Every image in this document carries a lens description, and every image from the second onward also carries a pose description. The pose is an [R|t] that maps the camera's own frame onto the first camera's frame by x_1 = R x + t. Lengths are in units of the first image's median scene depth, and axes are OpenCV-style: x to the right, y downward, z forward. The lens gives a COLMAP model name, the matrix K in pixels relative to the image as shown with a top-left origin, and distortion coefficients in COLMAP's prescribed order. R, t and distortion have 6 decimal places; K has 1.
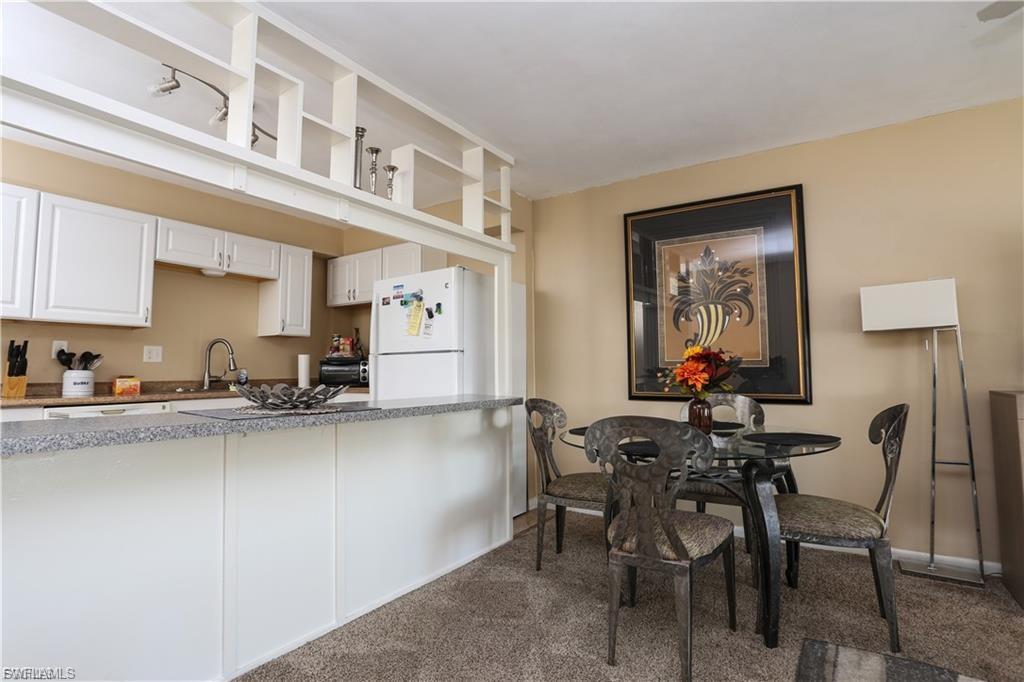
lens RADIAL K [[501.5, 0, 510.0], [0, 501.5, 335.2], [0, 0, 1]] dist [-0.075750, 0.033921]
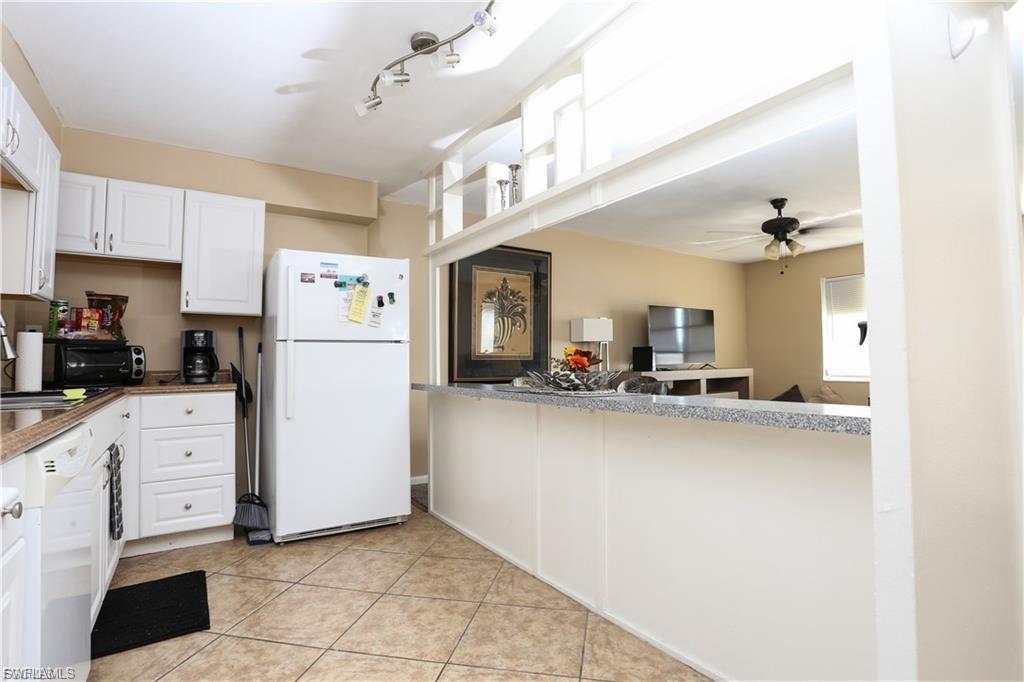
lens RADIAL K [[501.5, 0, 510.0], [0, 501.5, 335.2], [0, 0, 1]] dist [-0.075750, 0.033921]
pose [[0.390659, 0.050976, 0.919123, -0.924907], [-0.061255, 0.997692, -0.029298, 0.033160], [-0.918495, -0.044855, 0.392880, 0.380416]]
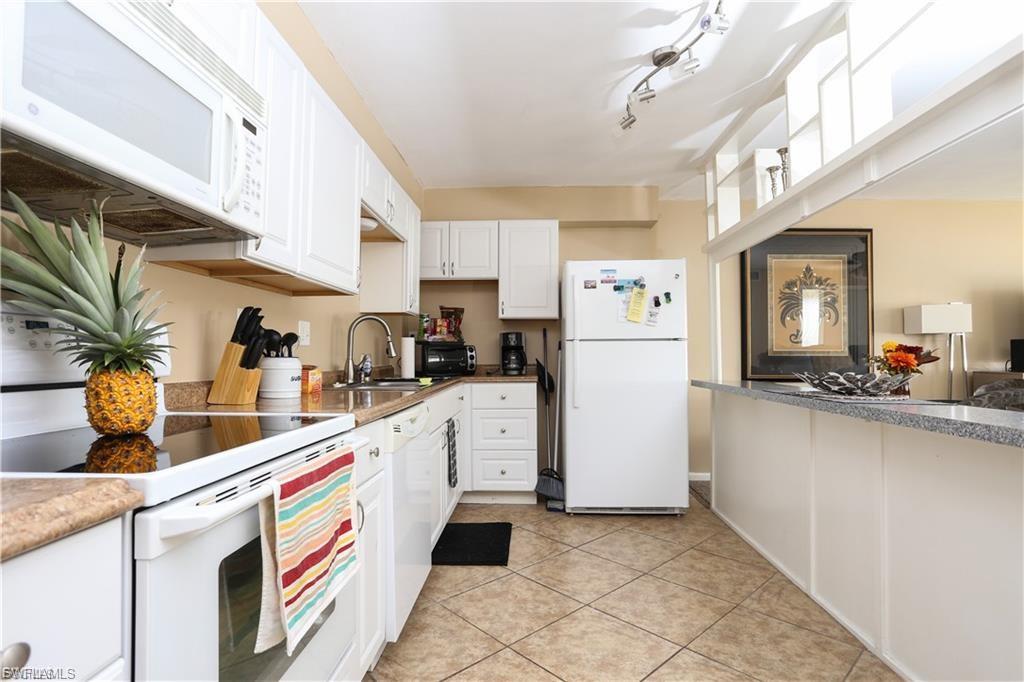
lens RADIAL K [[501.5, 0, 510.0], [0, 501.5, 335.2], [0, 0, 1]] dist [-0.075750, 0.033921]
pose [[0.855987, 0.026072, 0.516339, -0.916836], [-0.041794, 0.998949, 0.018844, 0.017442], [-0.515305, -0.037710, 0.856177, 0.278389]]
